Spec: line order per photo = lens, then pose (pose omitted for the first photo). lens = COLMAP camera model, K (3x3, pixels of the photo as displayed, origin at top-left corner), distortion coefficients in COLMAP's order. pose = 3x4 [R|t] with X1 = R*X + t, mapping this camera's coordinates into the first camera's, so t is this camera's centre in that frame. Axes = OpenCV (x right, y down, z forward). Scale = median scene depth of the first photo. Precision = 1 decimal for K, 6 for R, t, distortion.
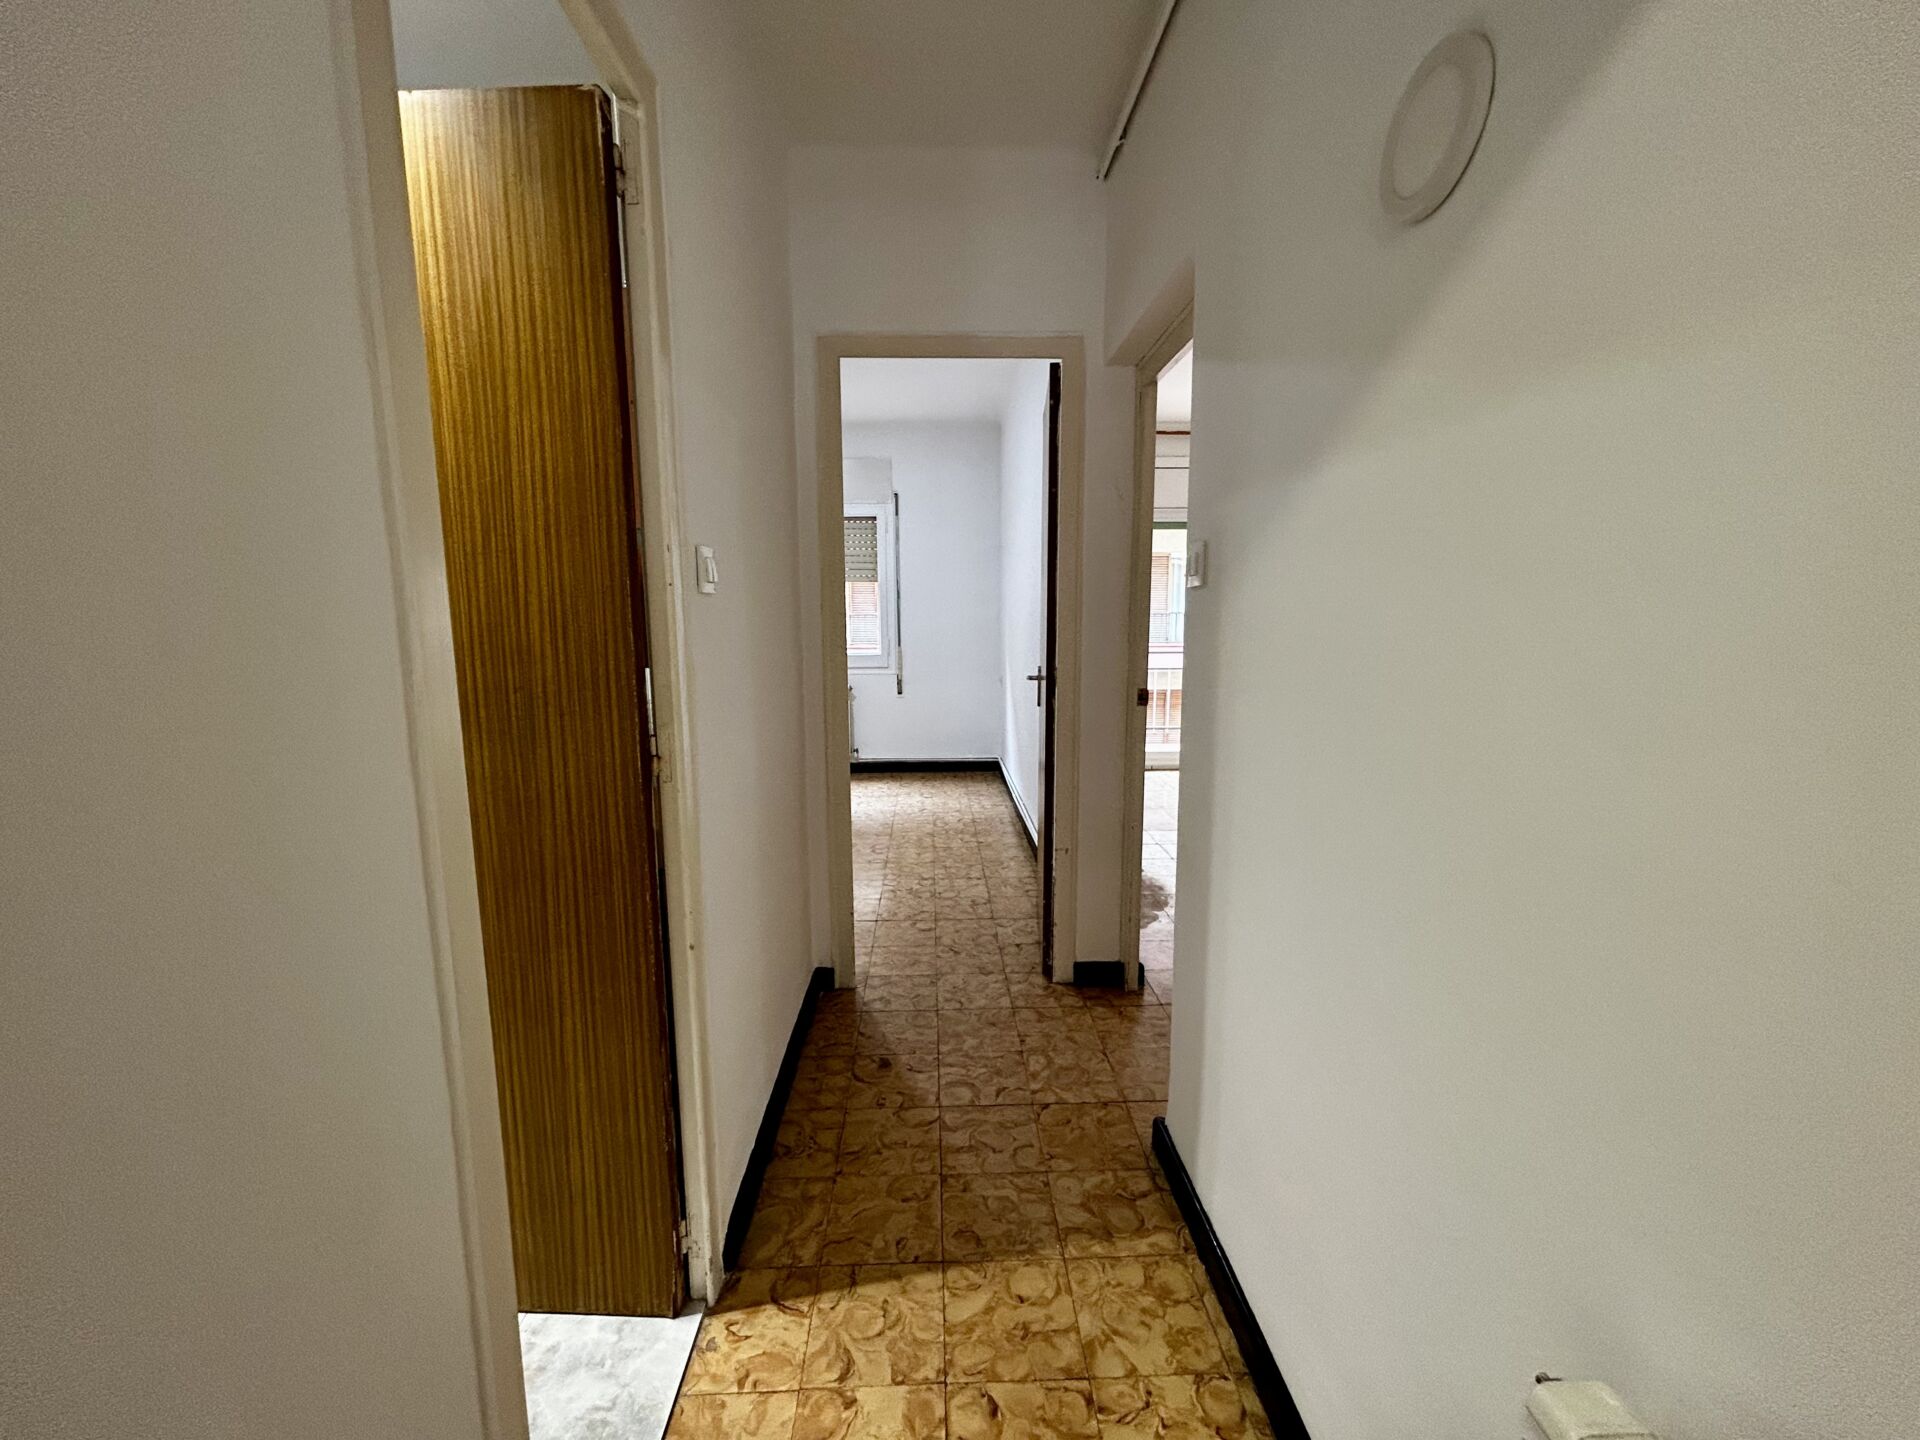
lens RADIAL K [[775.5, 0, 959.9], [0, 775.5, 712.7], [0, 0, 1]] dist [-0.006276, 0.004008]
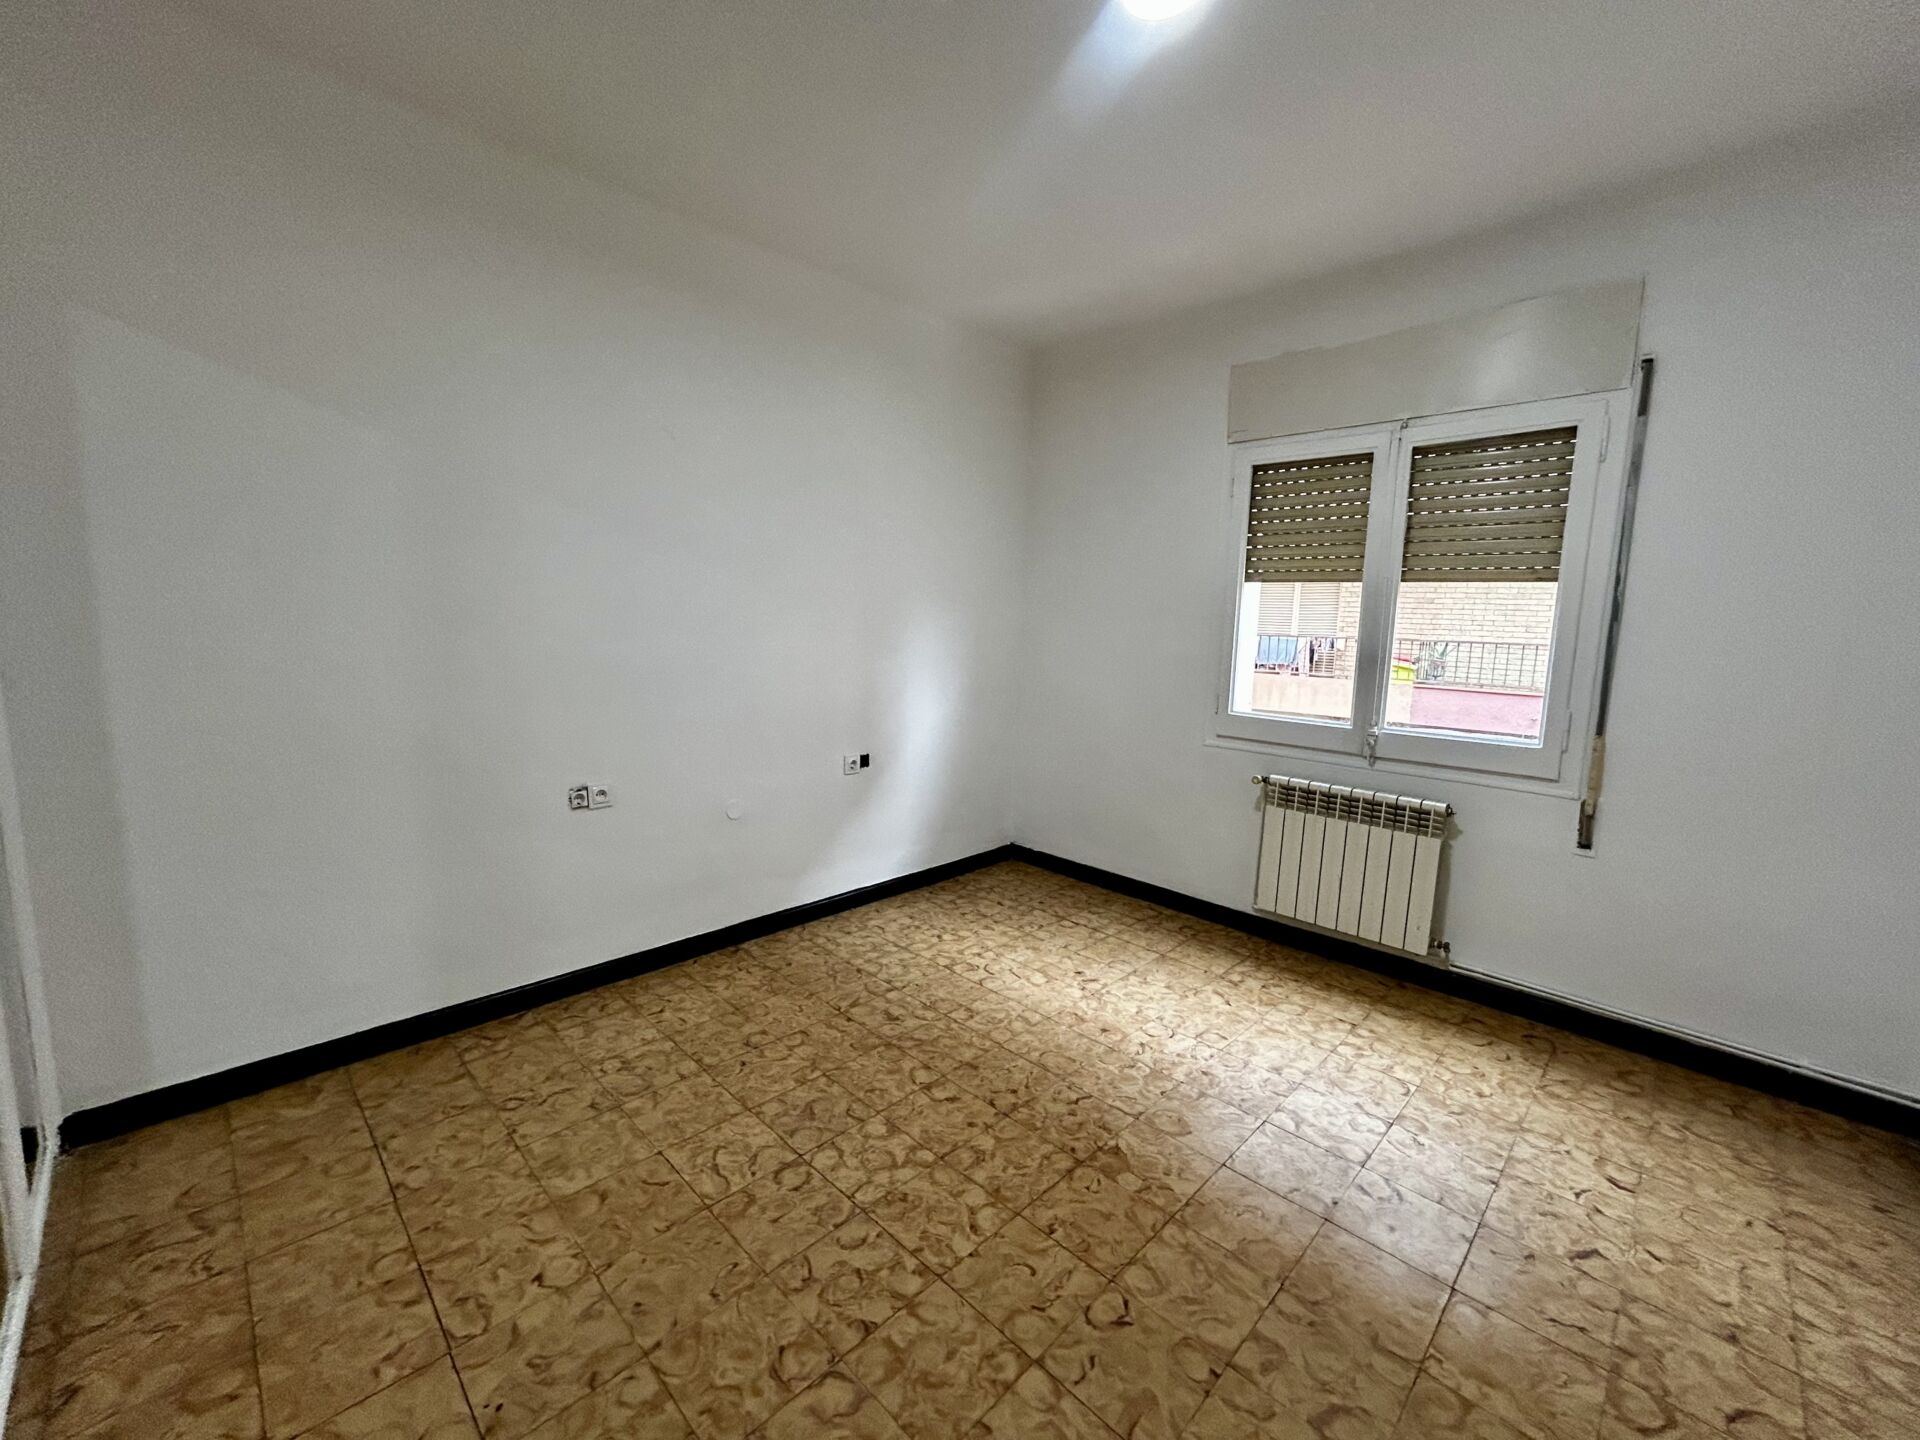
lens RADIAL K [[775.5, 0, 951.0], [0, 775.5, 715.0], [0, 0, 1]] dist [-0.006276, 0.004008]
pose [[0.679840, 0.116427, -0.724059, -0.015919], [-0.118086, 0.991813, 0.048607, -0.076614], [0.723791, 0.052456, 0.688023, 0.467937]]
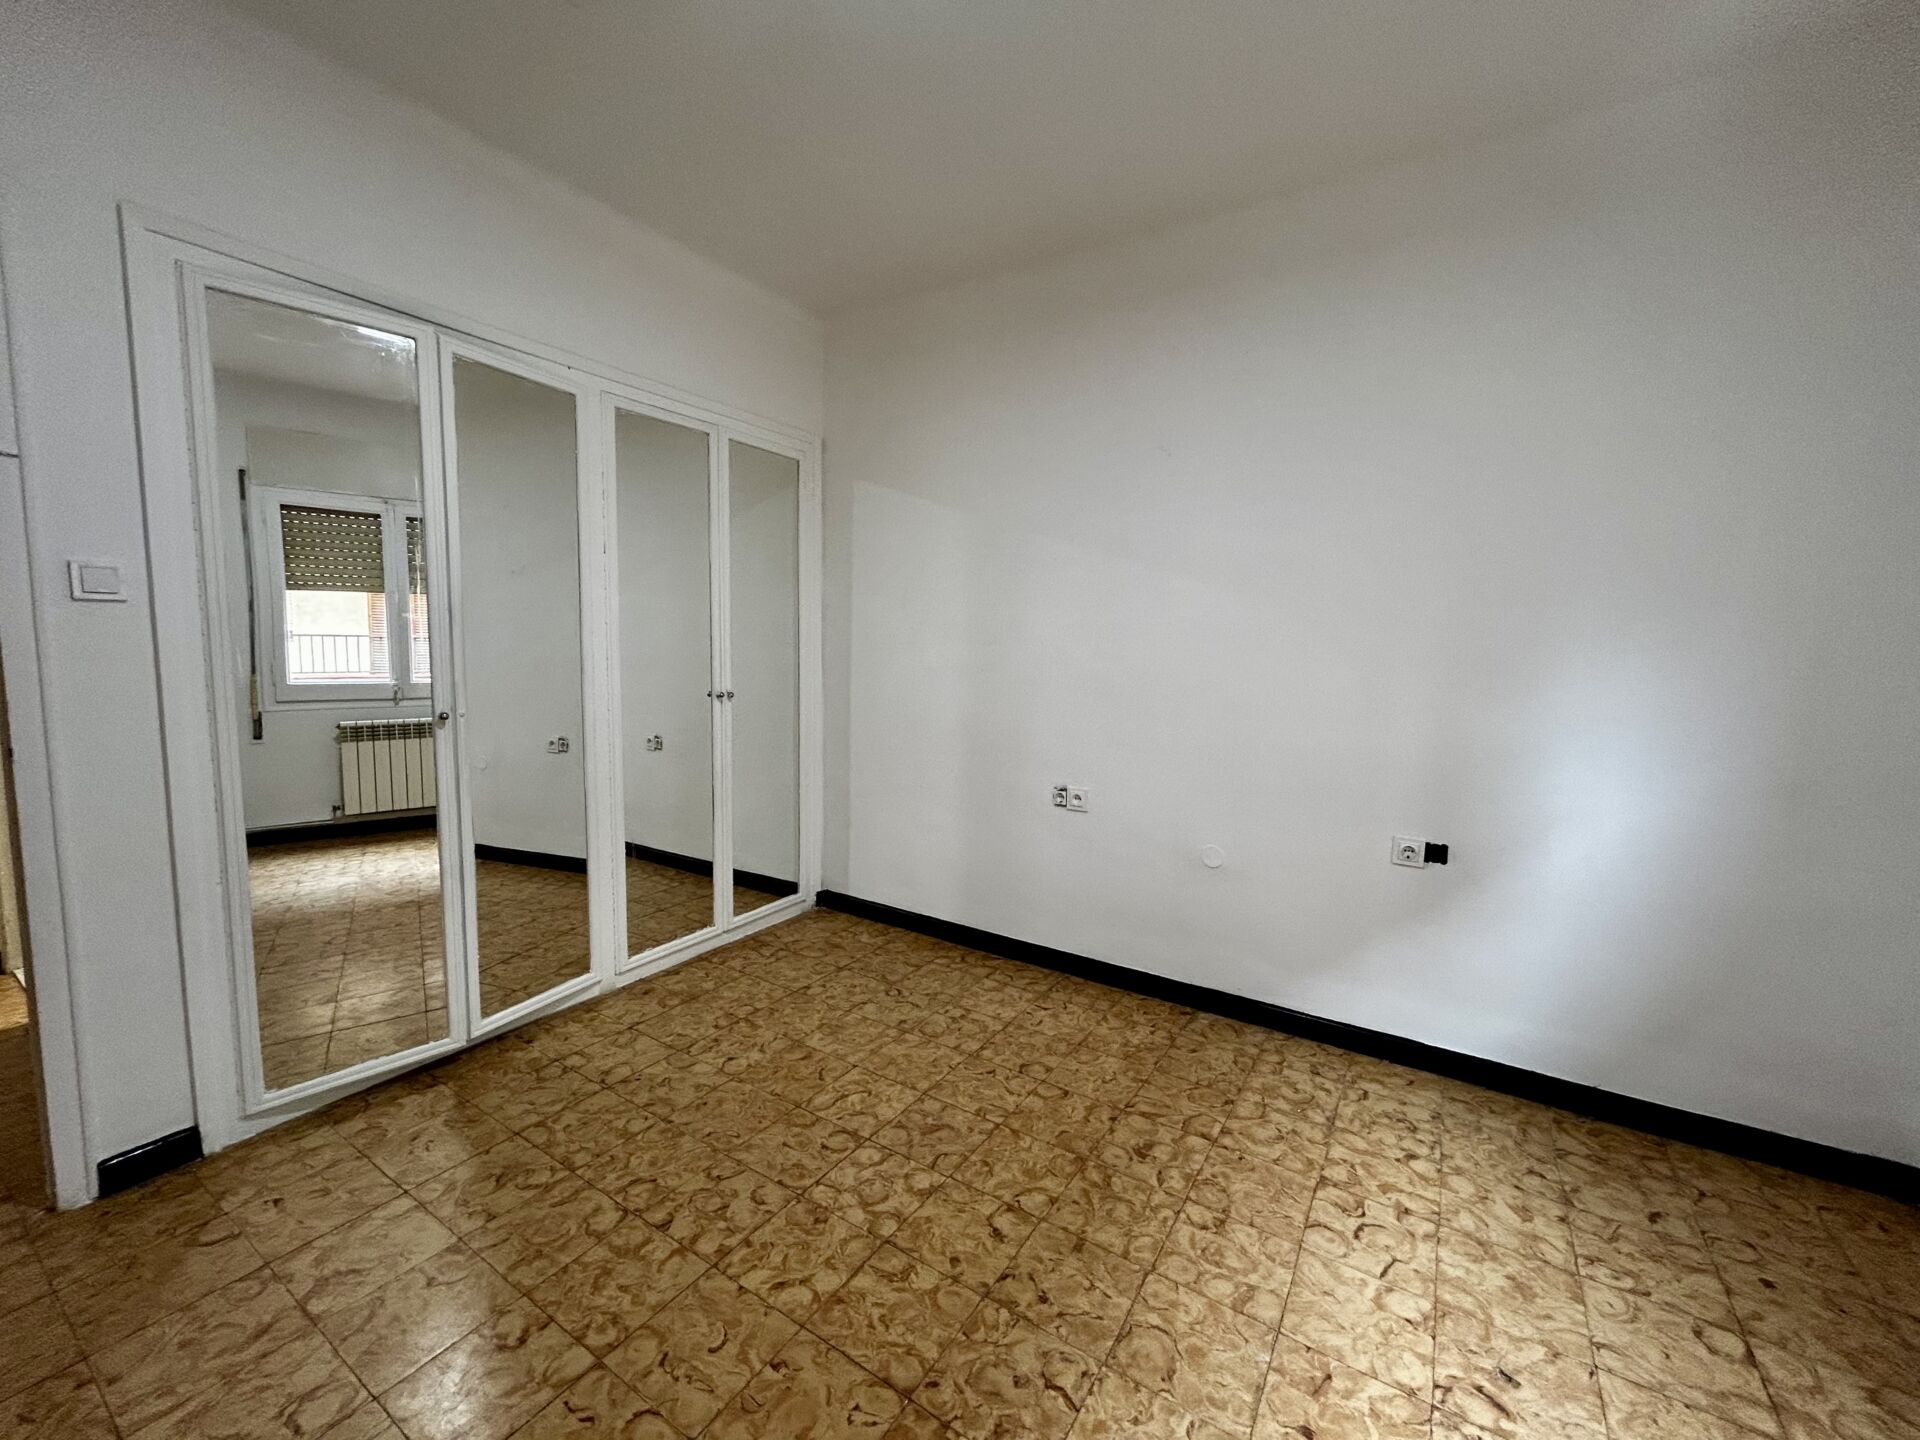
lens RADIAL K [[775.5, 0, 963.7], [0, 775.5, 716.4], [0, 0, 1]] dist [-0.006276, 0.004008]
pose [[-0.570741, 0.071332, -0.818026, -0.034284], [-0.118207, 0.978706, 0.167817, -0.110552], [0.812577, 0.192476, -0.550156, 0.839139]]
